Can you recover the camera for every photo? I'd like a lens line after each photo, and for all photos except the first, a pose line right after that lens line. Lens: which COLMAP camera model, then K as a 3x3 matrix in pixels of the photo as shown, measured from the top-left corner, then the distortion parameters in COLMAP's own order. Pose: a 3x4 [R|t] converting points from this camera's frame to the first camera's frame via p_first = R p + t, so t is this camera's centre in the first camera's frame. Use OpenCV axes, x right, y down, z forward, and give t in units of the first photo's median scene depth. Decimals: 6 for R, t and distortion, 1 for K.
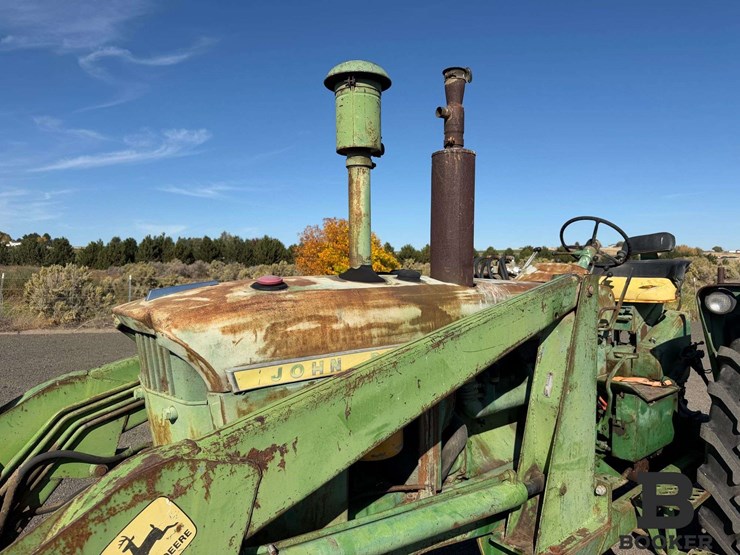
lens RADIAL K [[530.1, 0, 373.8], [0, 530.1, 287.9], [0, 0, 1]] dist [0.048548, -0.048876]
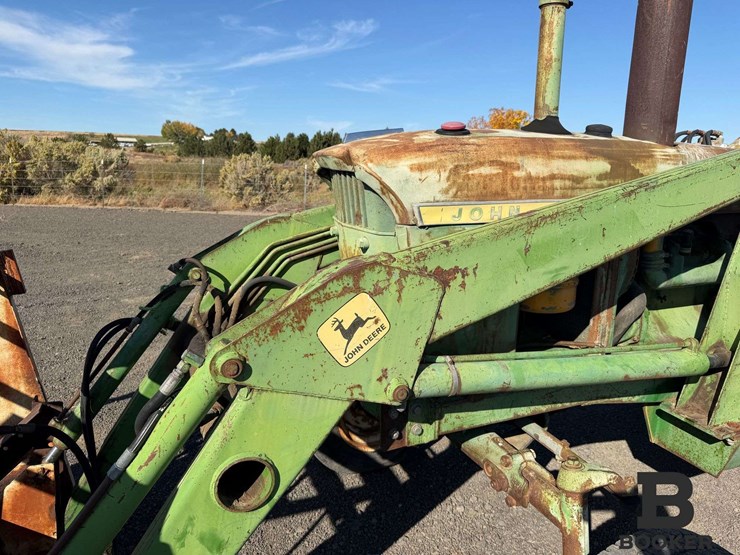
lens RADIAL K [[530.1, 0, 372.3], [0, 530.1, 280.3], [0, 0, 1]] dist [0.048548, -0.048876]
pose [[0.955516, 0.079950, -0.283898, -0.024561], [-0.029565, 0.983675, 0.177508, 0.077796], [0.293455, -0.161219, 0.942281, -0.046468]]
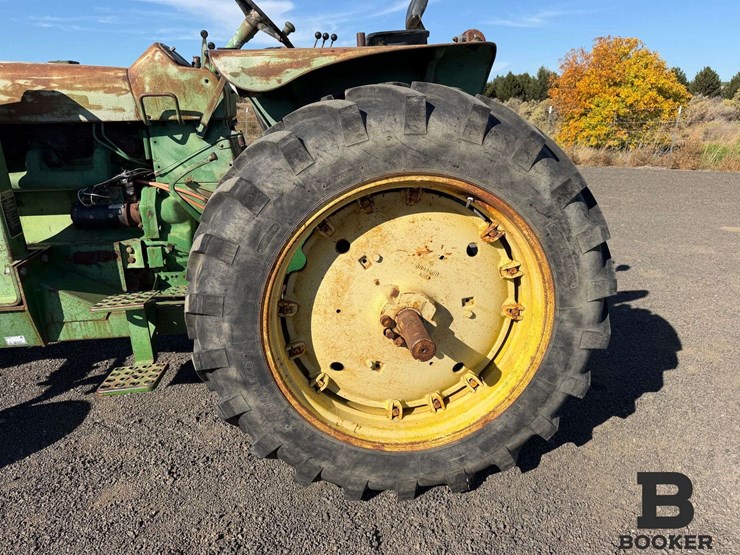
lens RADIAL K [[530.1, 0, 371.3], [0, 530.1, 279.7], [0, 0, 1]] dist [0.048548, -0.048876]
pose [[0.839177, 0.151670, -0.522281, 1.572540], [-0.004995, 0.962436, 0.271464, 0.116102], [0.543835, -0.225198, 0.808412, 0.548200]]
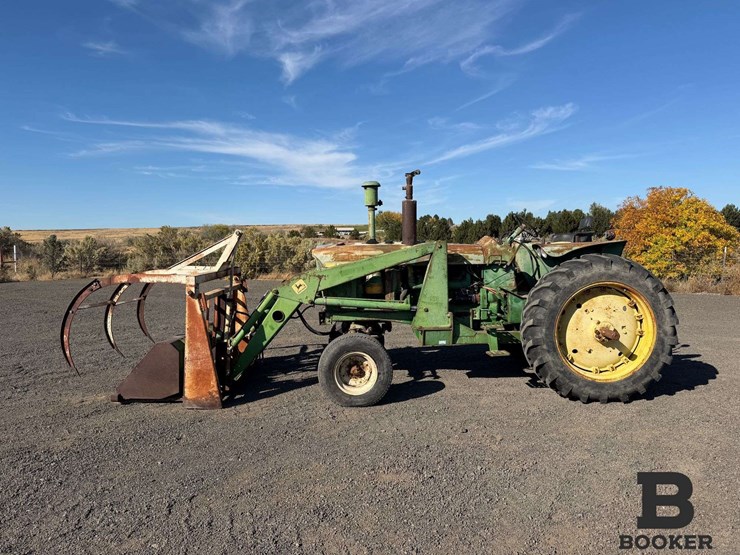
lens RADIAL K [[530.1, 0, 372.3], [0, 530.1, 270.4], [0, 0, 1]] dist [0.048548, -0.048876]
pose [[0.780210, 0.020018, -0.625197, 1.922360], [-0.009679, 0.999754, 0.019932, 0.084530], [0.625443, -0.009500, 0.780212, -1.523976]]
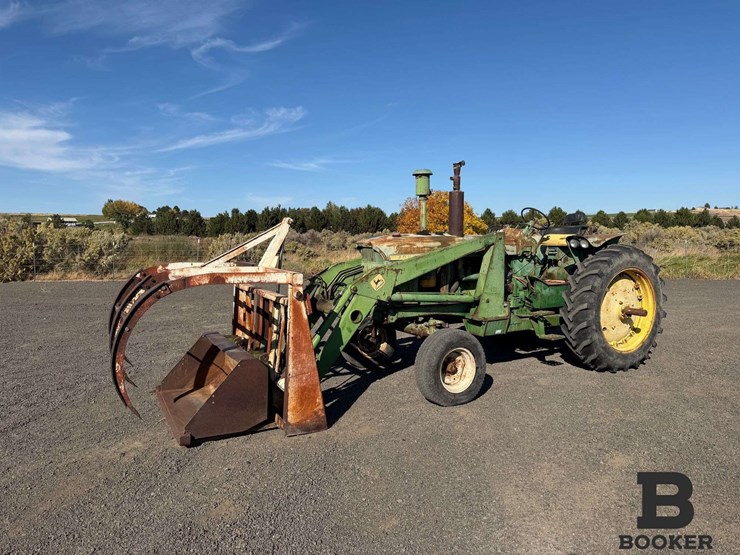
lens RADIAL K [[527.0, 0, 372.2], [0, 527.0, 268.3], [0, 0, 1]] dist [0.026444, -0.008949]
pose [[0.982894, 0.001501, -0.184164, 0.243916], [0.002950, 0.999710, 0.023892, 0.105744], [0.184147, -0.024027, 0.982605, -2.059020]]
